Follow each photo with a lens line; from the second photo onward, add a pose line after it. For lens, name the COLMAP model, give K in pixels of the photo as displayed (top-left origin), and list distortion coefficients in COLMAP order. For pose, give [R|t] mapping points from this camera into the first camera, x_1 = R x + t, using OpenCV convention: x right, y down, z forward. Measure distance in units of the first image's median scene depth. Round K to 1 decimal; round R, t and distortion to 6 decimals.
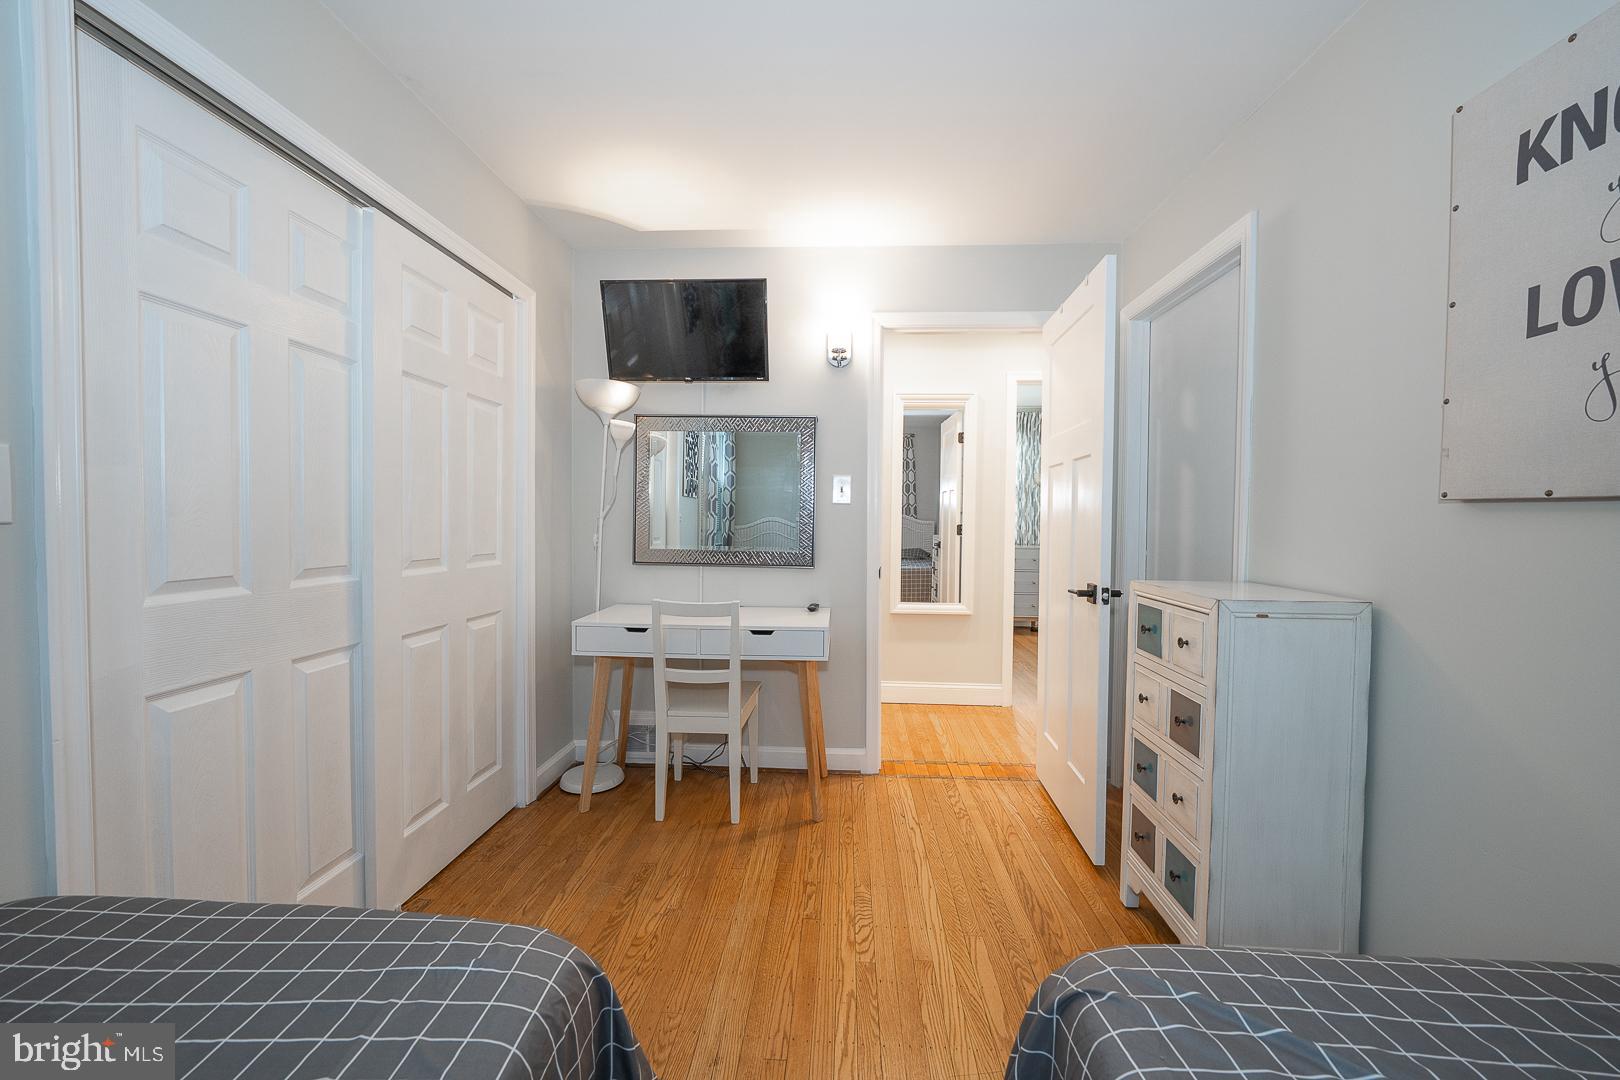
lens RADIAL K [[655.8, 0, 812.7], [0, 655.8, 537.2], [0, 0, 1]] dist [0.000151, 0.000010]
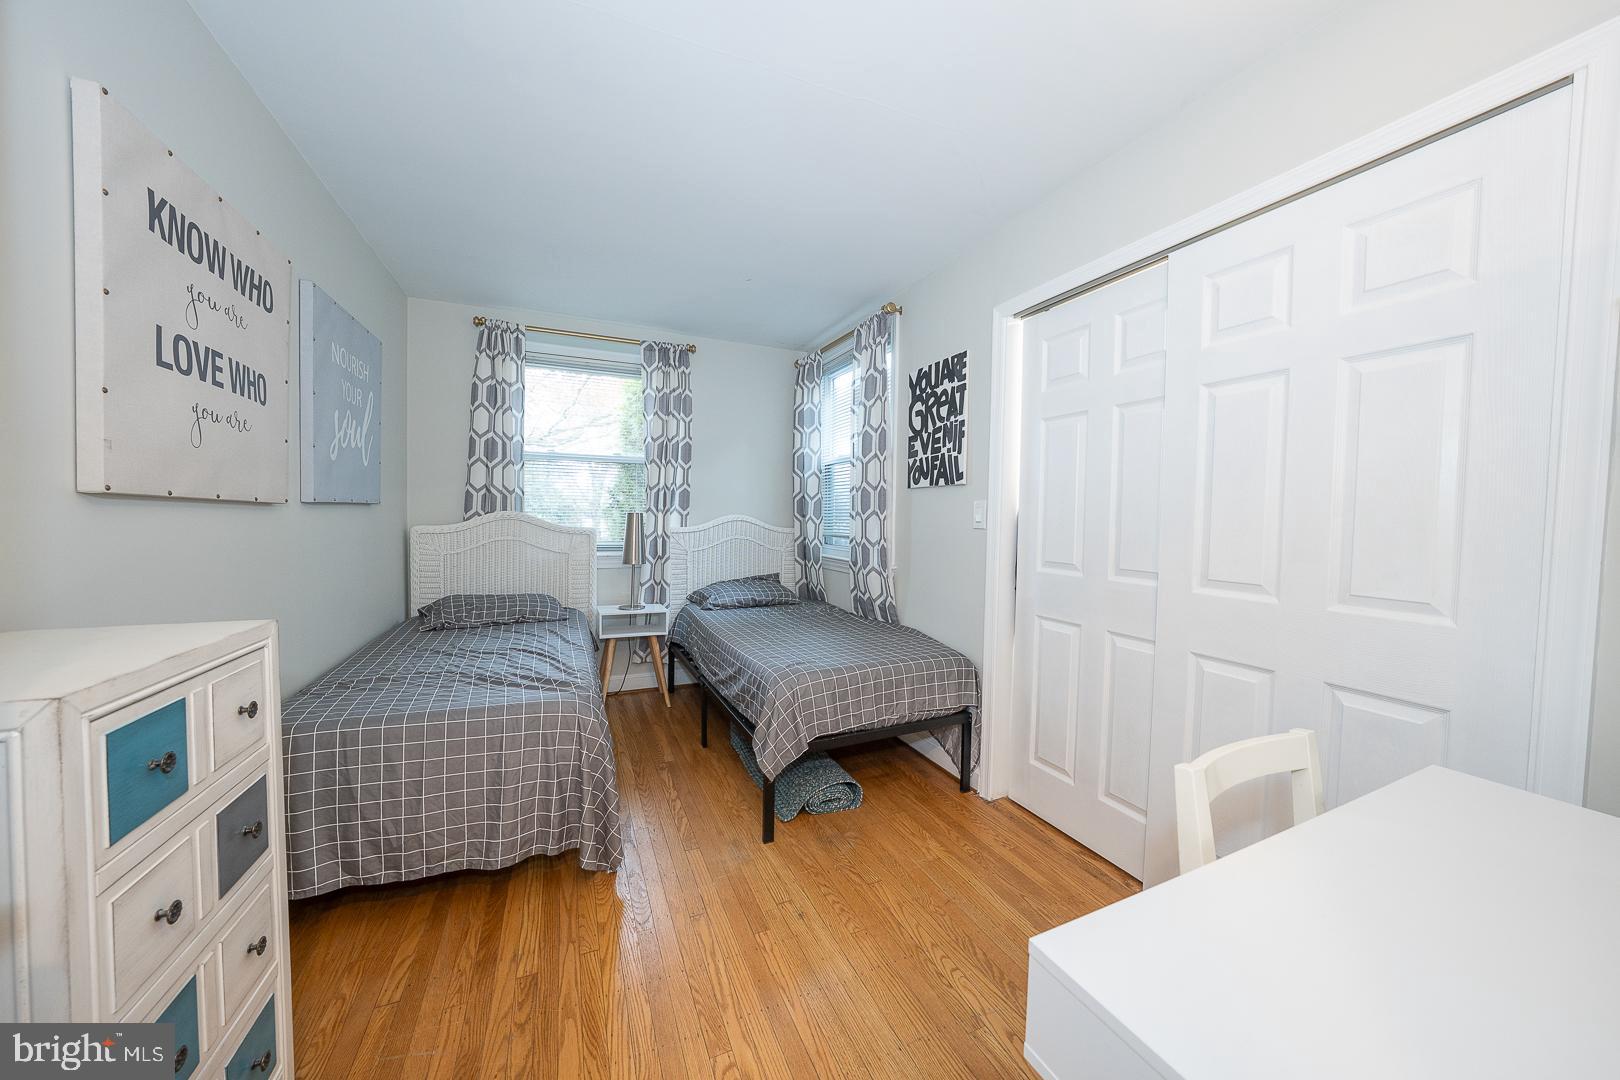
lens RADIAL K [[559.4, 0, 808.3], [0, 559.4, 536.2], [0, 0, 1]] dist [-0.016049, 0.002609]
pose [[-0.894763, -0.006776, -0.446491, 0.338807], [-0.036559, 0.997640, 0.058123, -0.066059], [0.445043, 0.068329, -0.892899, 1.840619]]
